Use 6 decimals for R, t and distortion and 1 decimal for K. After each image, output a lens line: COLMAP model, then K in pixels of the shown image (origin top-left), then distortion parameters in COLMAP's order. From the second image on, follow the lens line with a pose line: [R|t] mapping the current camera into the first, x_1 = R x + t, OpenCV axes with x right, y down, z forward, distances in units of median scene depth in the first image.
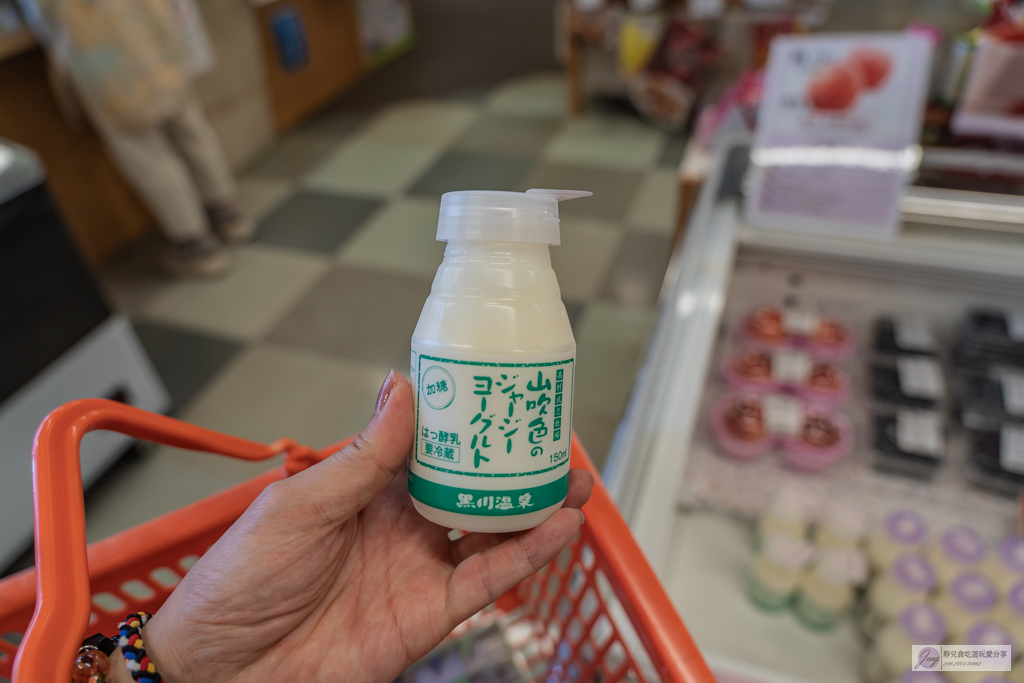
lens RADIAL K [[688.1, 0, 512.0], [0, 688.1, 341.5], [0, 0, 1]] dist [-0.003497, -0.001825]
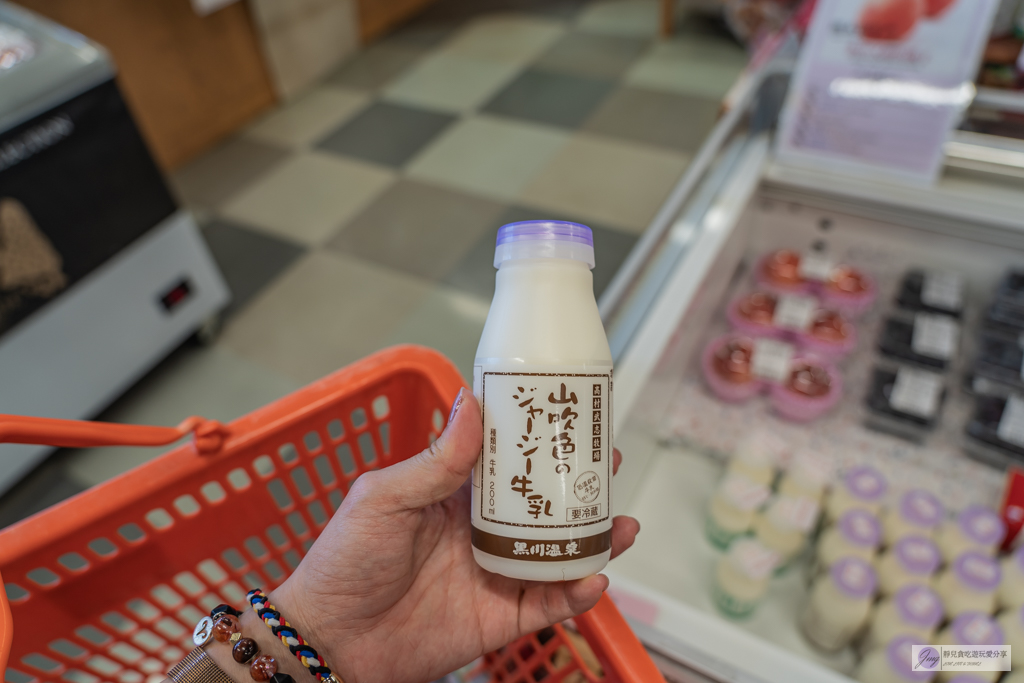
lens RADIAL K [[688.1, 0, 512.0], [0, 688.1, 341.5], [0, 0, 1]] dist [-0.003497, -0.001825]
pose [[0.986527, 0.100266, -0.129276, 0.142057], [-0.086294, 0.990234, 0.109497, 0.005582], [0.138992, -0.096866, 0.985545, -0.010518]]
